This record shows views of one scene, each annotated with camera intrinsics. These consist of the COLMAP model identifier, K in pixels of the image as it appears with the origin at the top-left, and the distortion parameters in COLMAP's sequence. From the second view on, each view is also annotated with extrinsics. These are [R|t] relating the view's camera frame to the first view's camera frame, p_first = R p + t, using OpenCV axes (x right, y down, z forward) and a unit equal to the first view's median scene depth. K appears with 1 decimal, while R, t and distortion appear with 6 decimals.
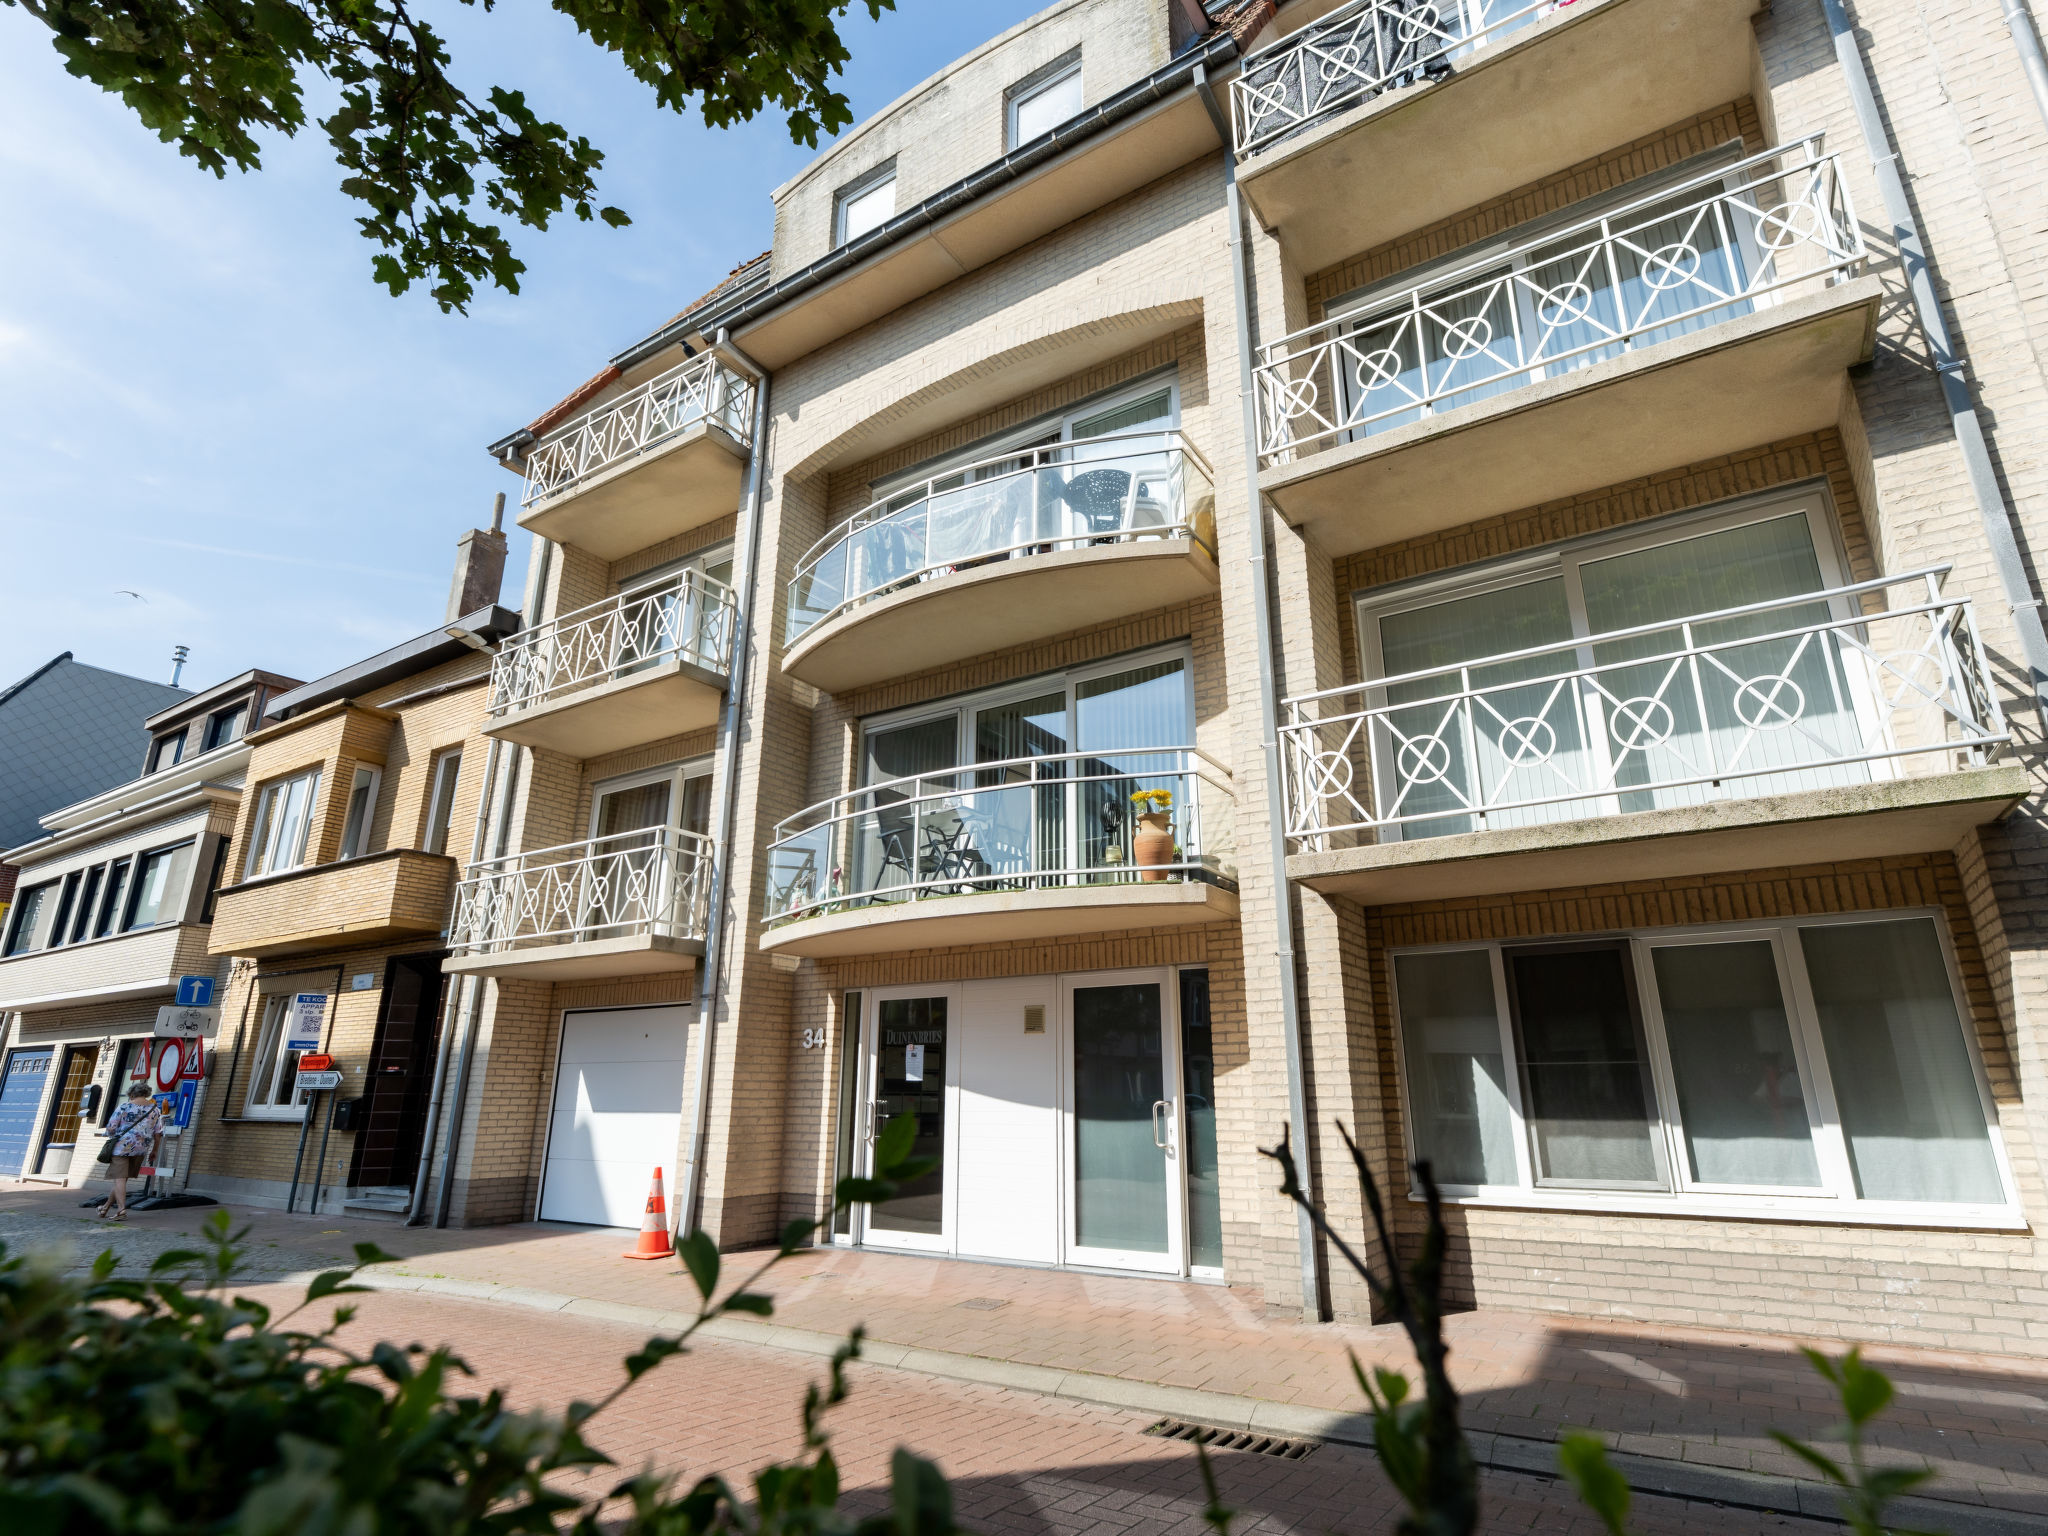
lens RADIAL K [[1046.4, 0, 1039.8], [0, 1046.4, 769.0], [0, 0, 1]] dist [0.000275, -0.001382]
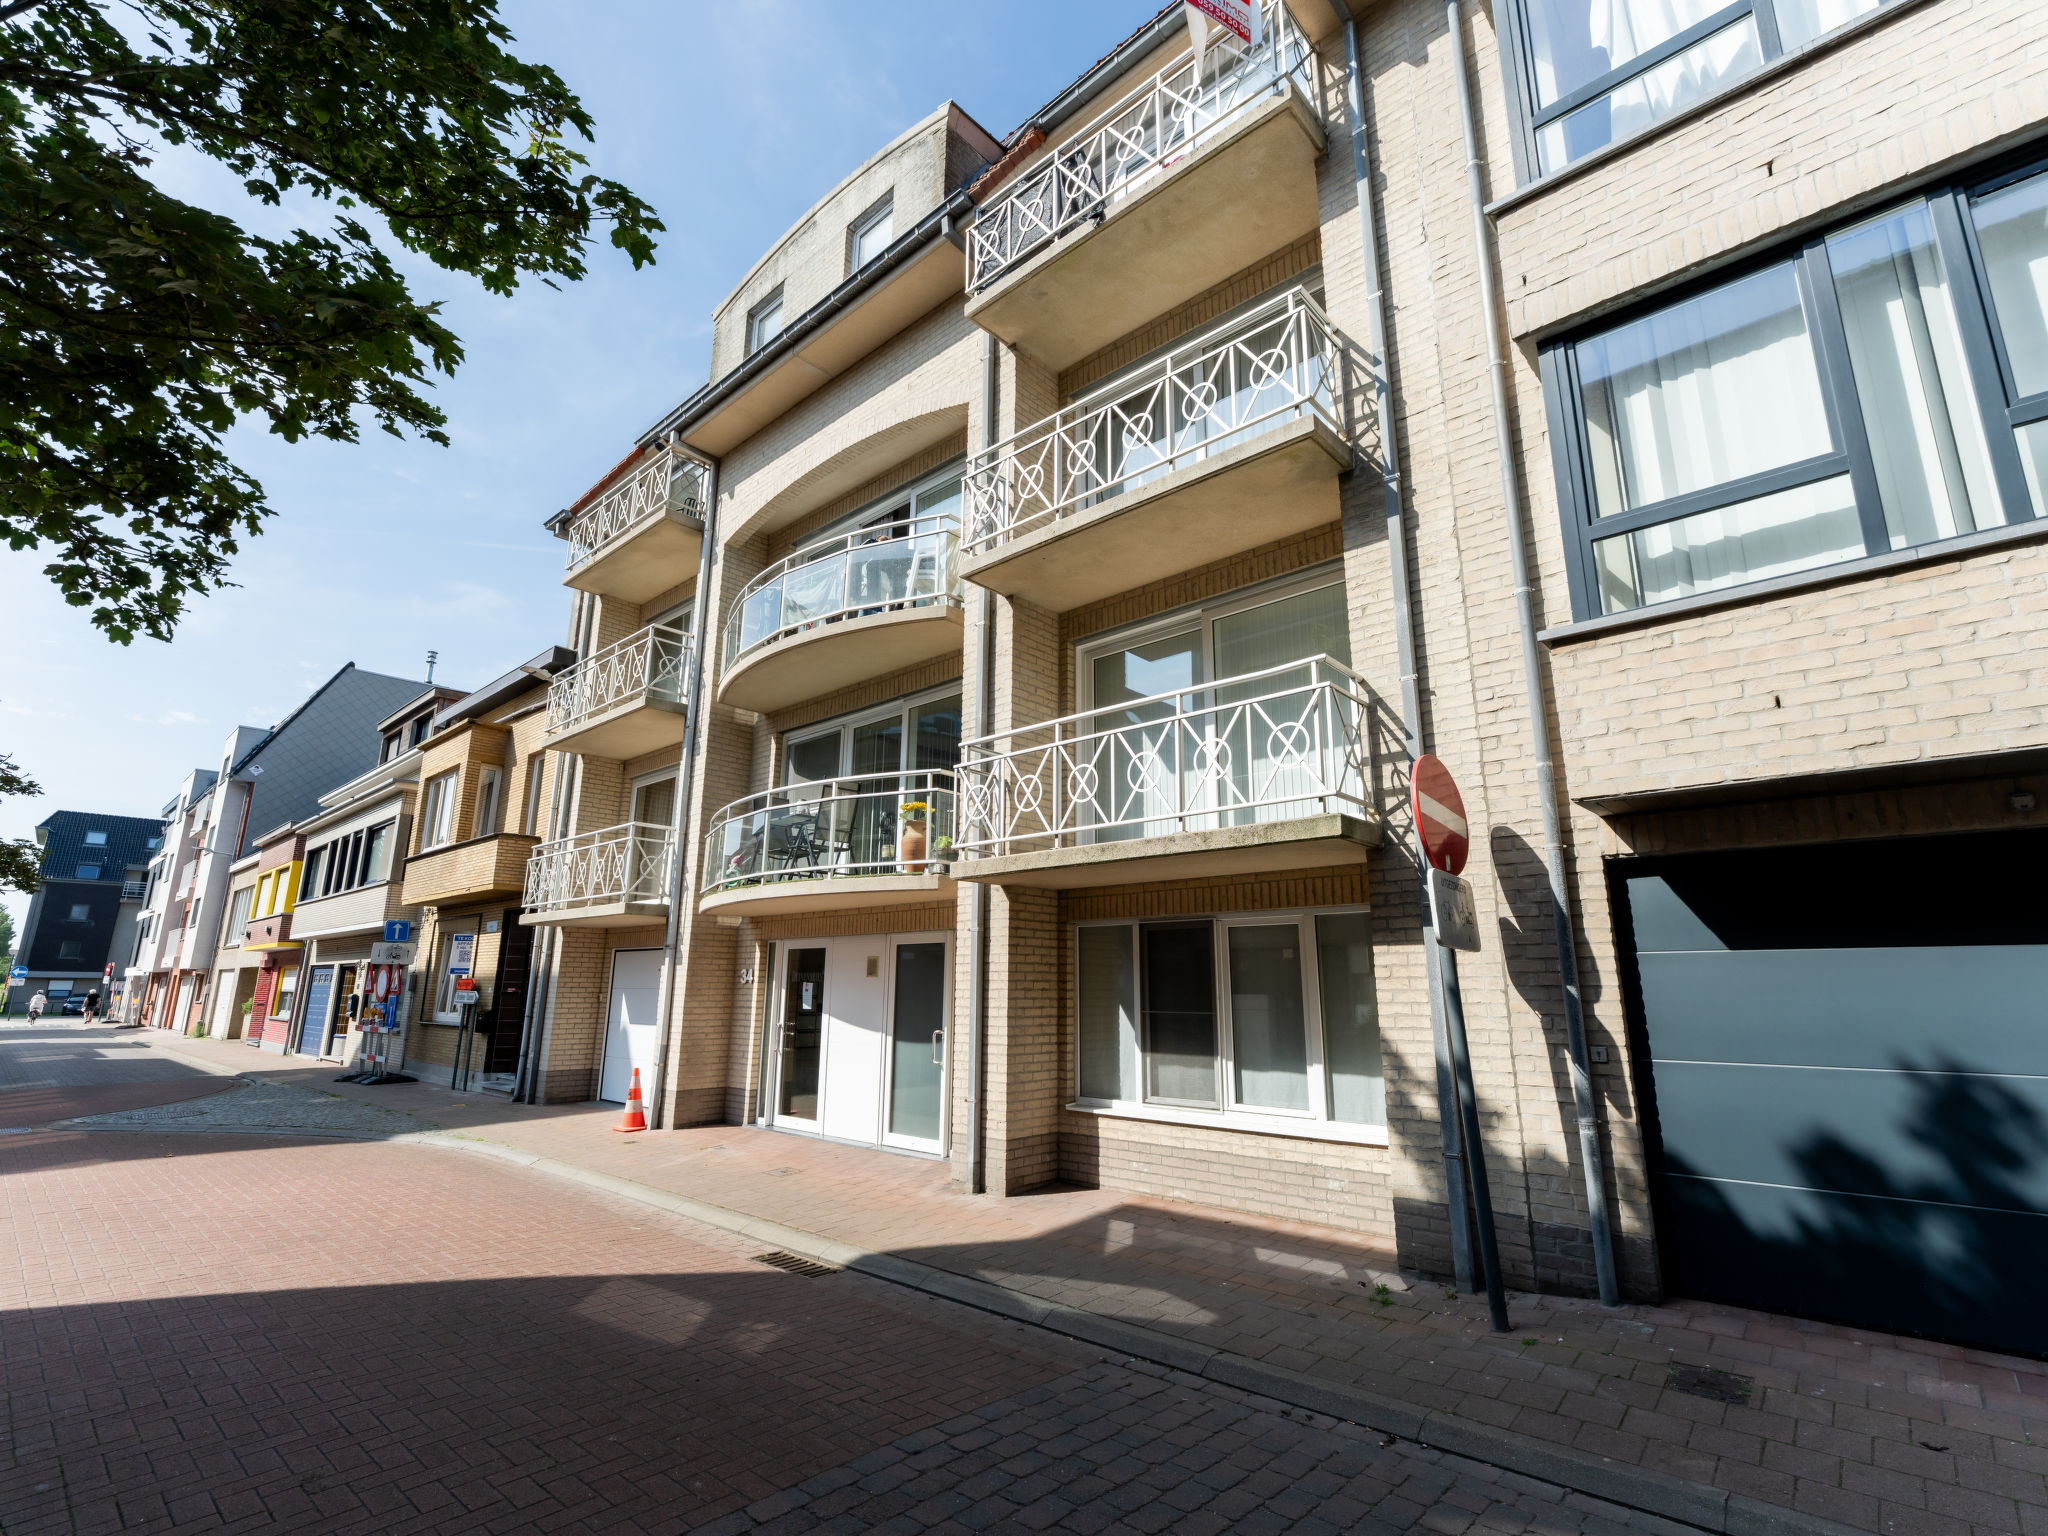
lens RADIAL K [[937.5, 0, 1043.0], [0, 937.5, 772.0], [0, 0, 1]] dist [0.000319, -0.000430]
pose [[0.987104, -0.031186, -0.157010, 0.369493], [0.043043, 0.996426, 0.072687, -0.079003], [0.154182, -0.078508, 0.984919, -0.116797]]
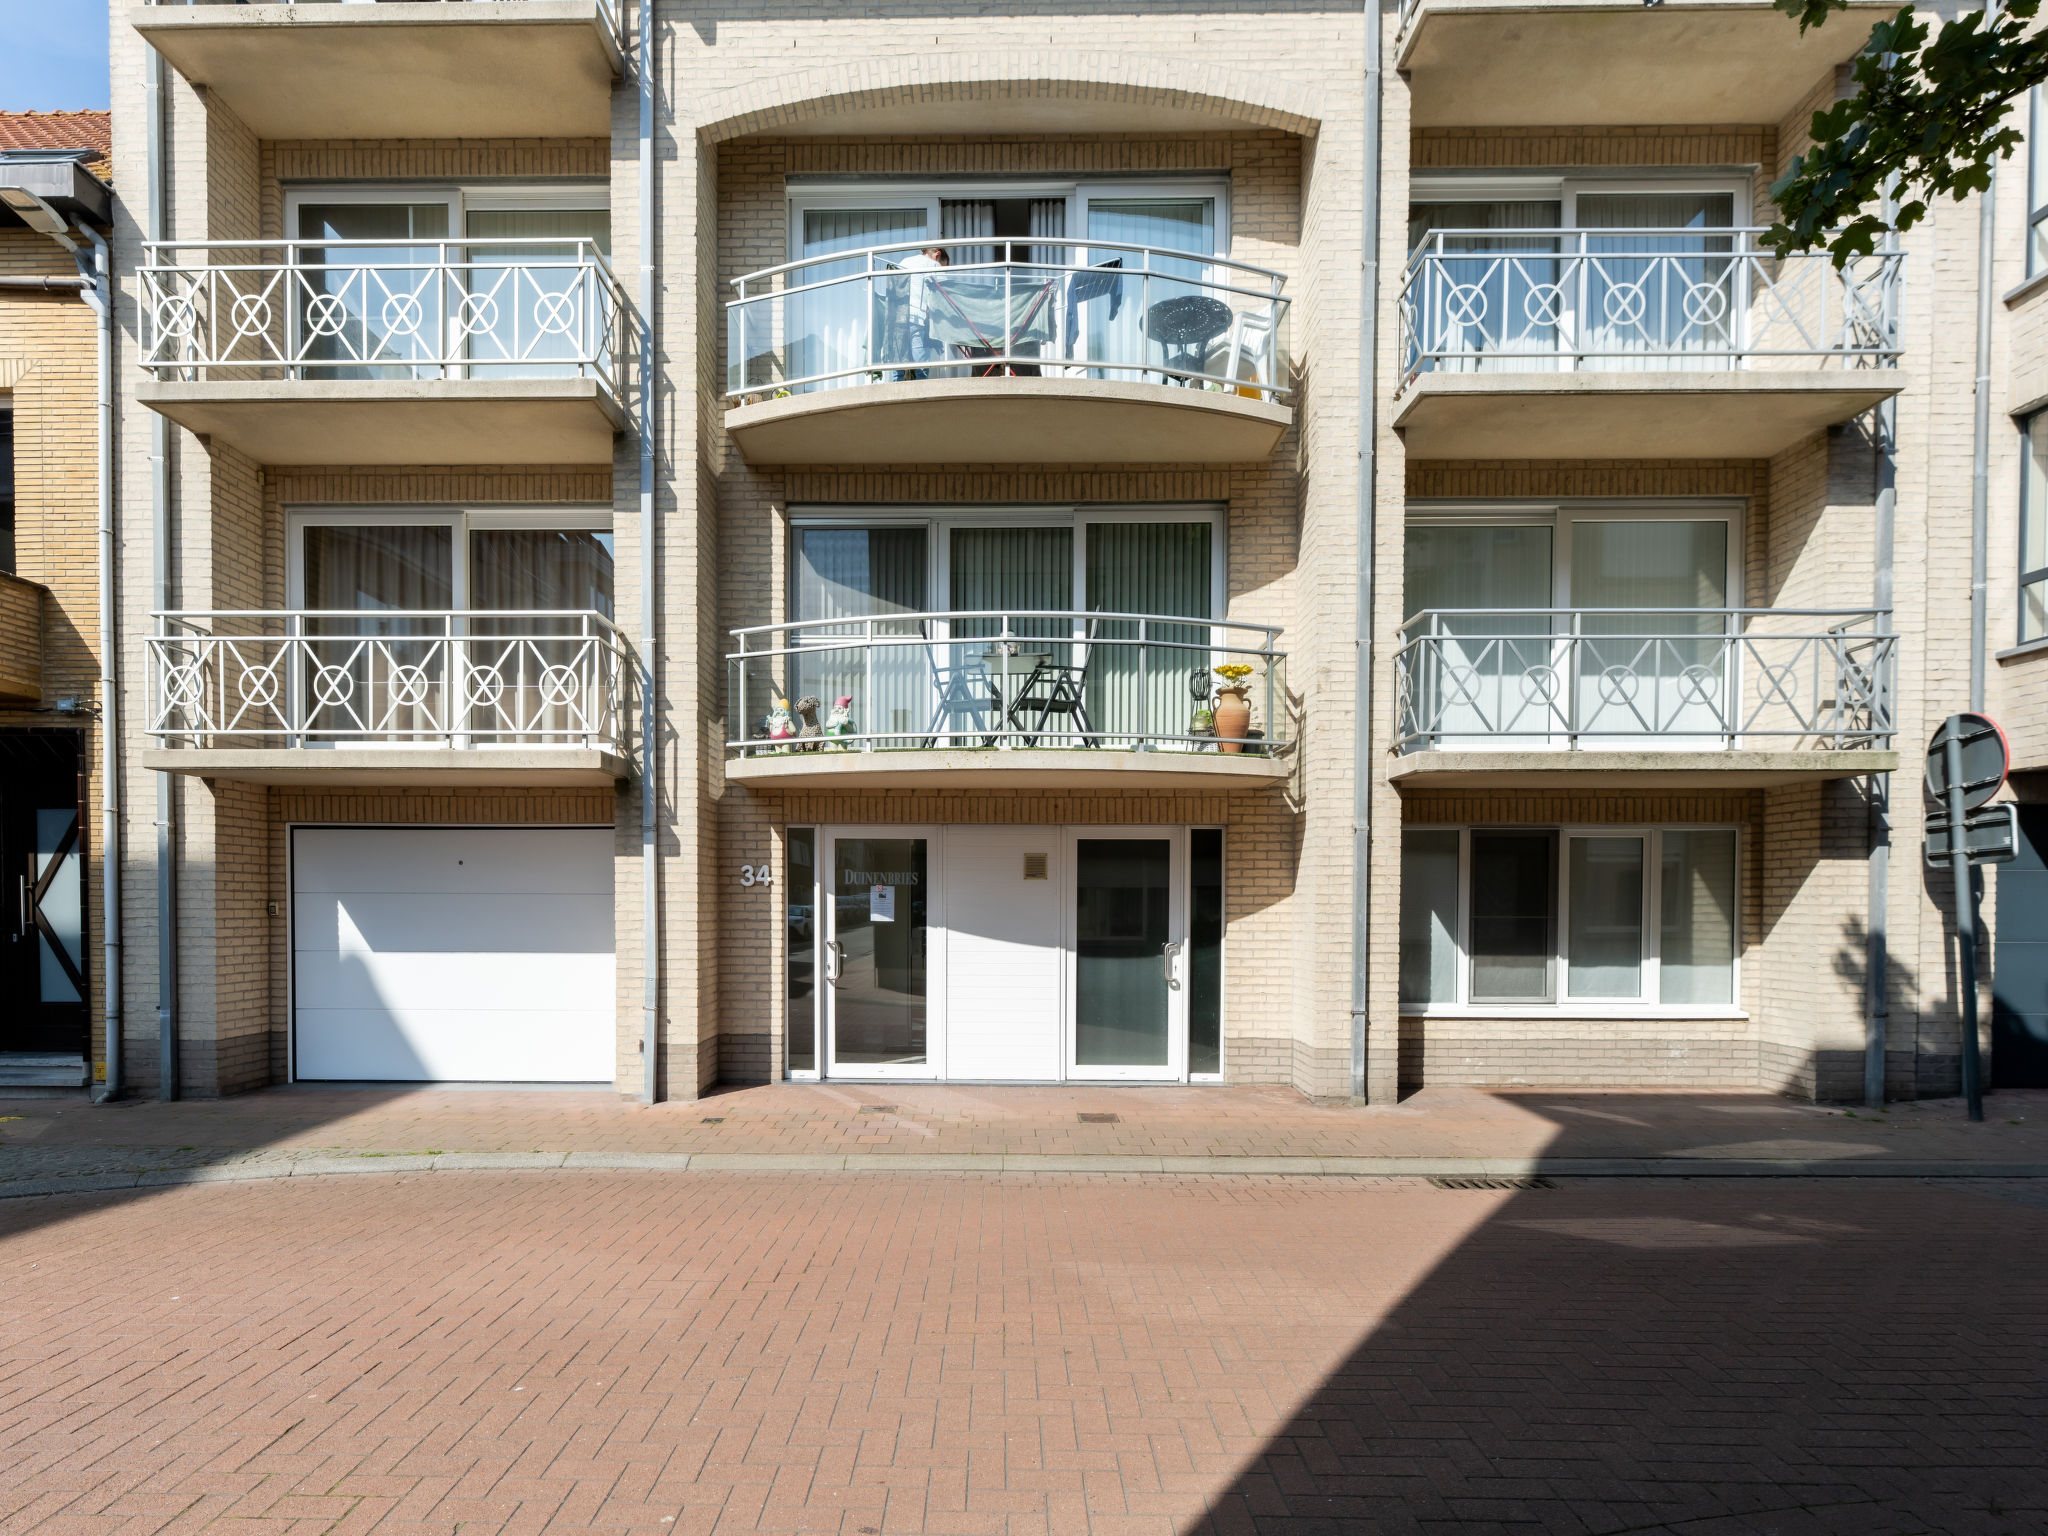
lens RADIAL K [[1113.4, 0, 975.3], [0, 1113.4, 930.8], [0, 0, 1]] dist [0.000415, -0.001379]
pose [[0.855767, -0.008432, 0.517292, -0.567013], [-0.159299, 0.946996, 0.278968, 0.002808], [-0.492226, -0.321136, 0.809065, 0.111306]]
